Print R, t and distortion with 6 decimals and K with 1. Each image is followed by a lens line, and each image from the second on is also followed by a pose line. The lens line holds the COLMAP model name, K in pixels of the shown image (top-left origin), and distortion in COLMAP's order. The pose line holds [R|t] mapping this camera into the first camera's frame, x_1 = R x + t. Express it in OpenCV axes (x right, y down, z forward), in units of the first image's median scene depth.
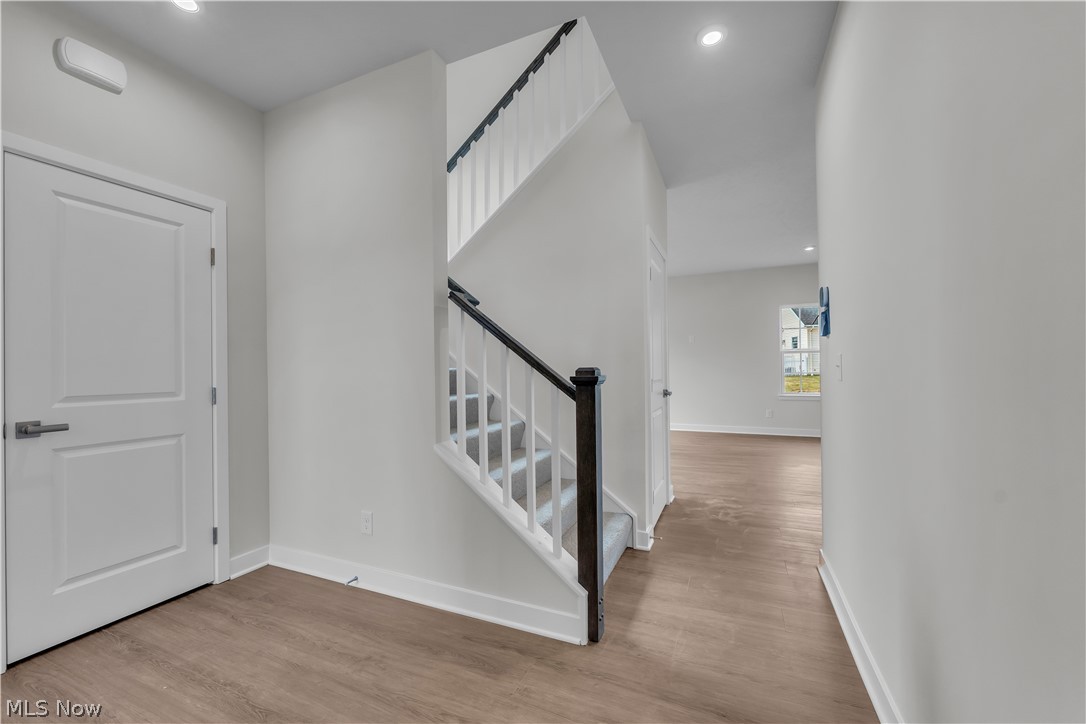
lens RADIAL K [[440.2, 0, 535.8], [0, 440.2, 367.1], [0, 0, 1]] dist [-0.000730, 0.000043]
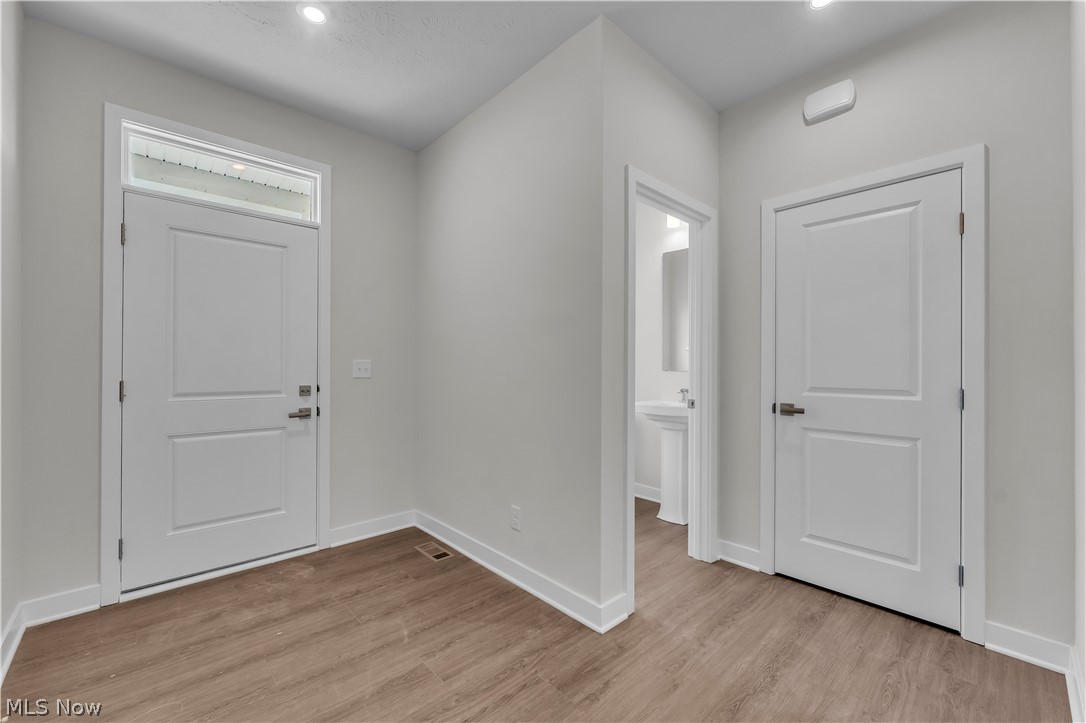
lens RADIAL K [[440.2, 0, 535.8], [0, 440.2, 366.6], [0, 0, 1]] dist [-0.000730, 0.000043]
pose [[-0.395399, 0.007680, -0.918477, 0.353478], [0.004041, 0.999970, 0.006621, -0.002081], [0.918501, -0.001094, -0.395418, 0.725835]]
